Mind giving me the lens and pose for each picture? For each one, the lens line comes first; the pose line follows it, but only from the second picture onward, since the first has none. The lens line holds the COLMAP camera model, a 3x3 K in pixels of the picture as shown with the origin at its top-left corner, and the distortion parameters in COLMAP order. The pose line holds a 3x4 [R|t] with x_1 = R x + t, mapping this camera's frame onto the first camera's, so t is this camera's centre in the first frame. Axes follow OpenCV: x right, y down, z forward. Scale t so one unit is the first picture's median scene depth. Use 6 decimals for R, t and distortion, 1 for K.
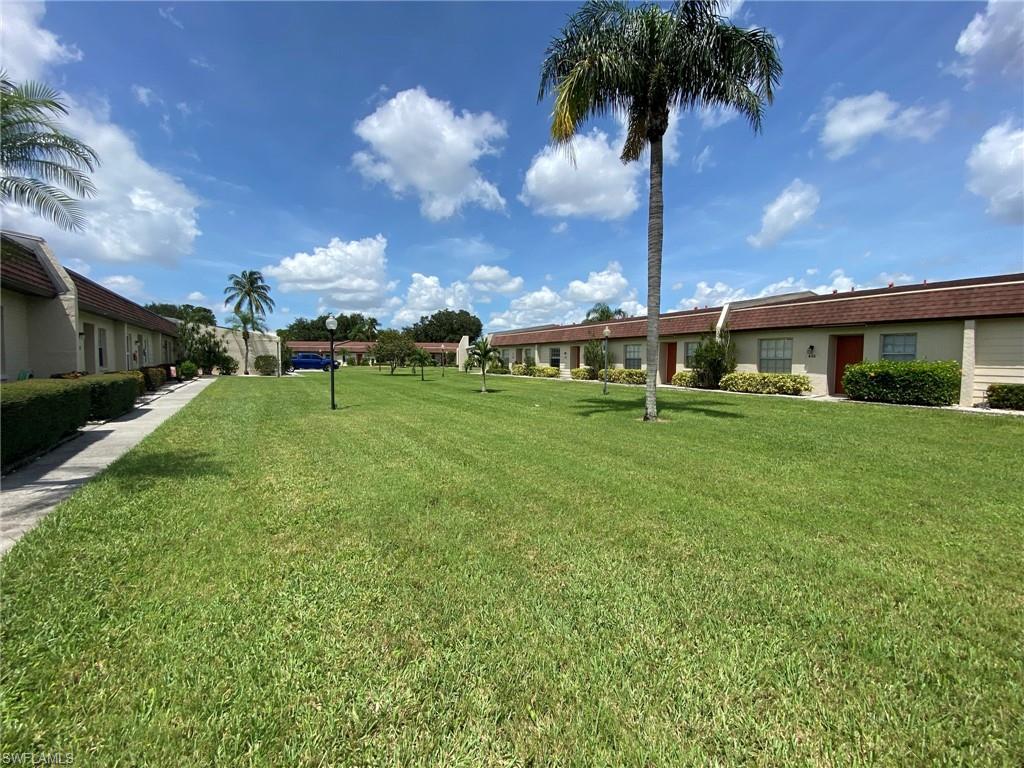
lens RADIAL K [[414.2, 0, 508.5], [0, 414.2, 383.3], [0, 0, 1]] dist [-0.015790, -0.000339]
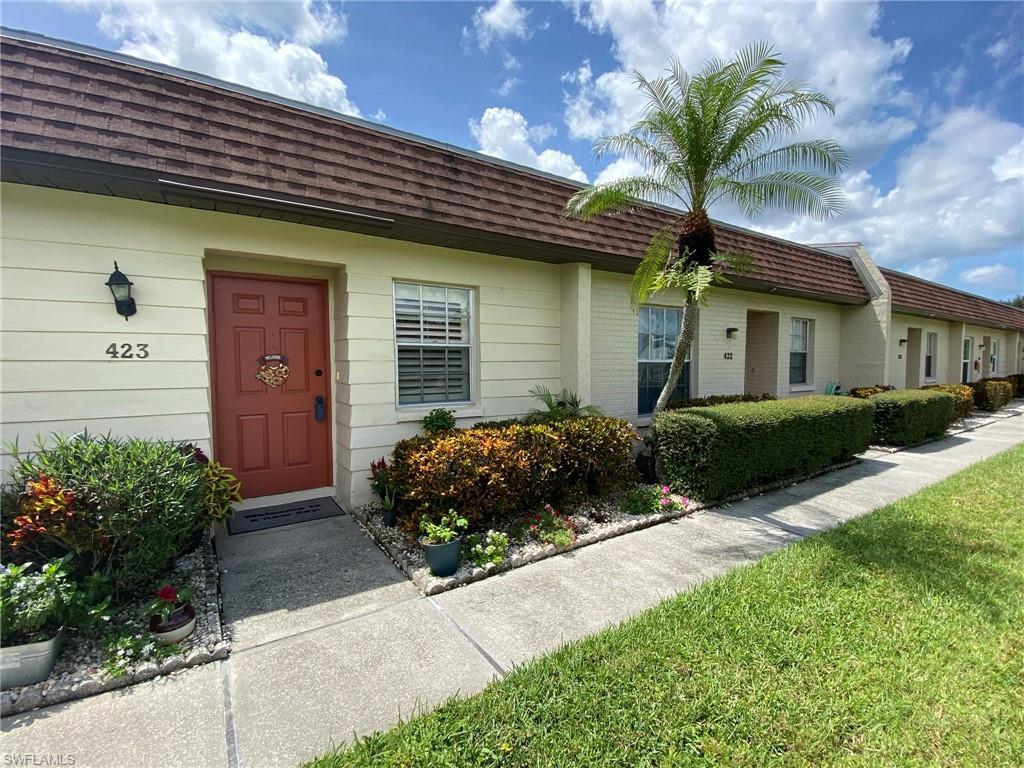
lens RADIAL K [[450.8, 0, 512.2], [0, 450.8, 383.1], [0, 0, 1]] dist [-0.023295, -0.000781]
pose [[-0.013392, 0.044540, -0.998918, -0.093359], [-0.058418, 0.997266, 0.045249, -0.030399], [0.998202, 0.058961, -0.010753, 0.213639]]
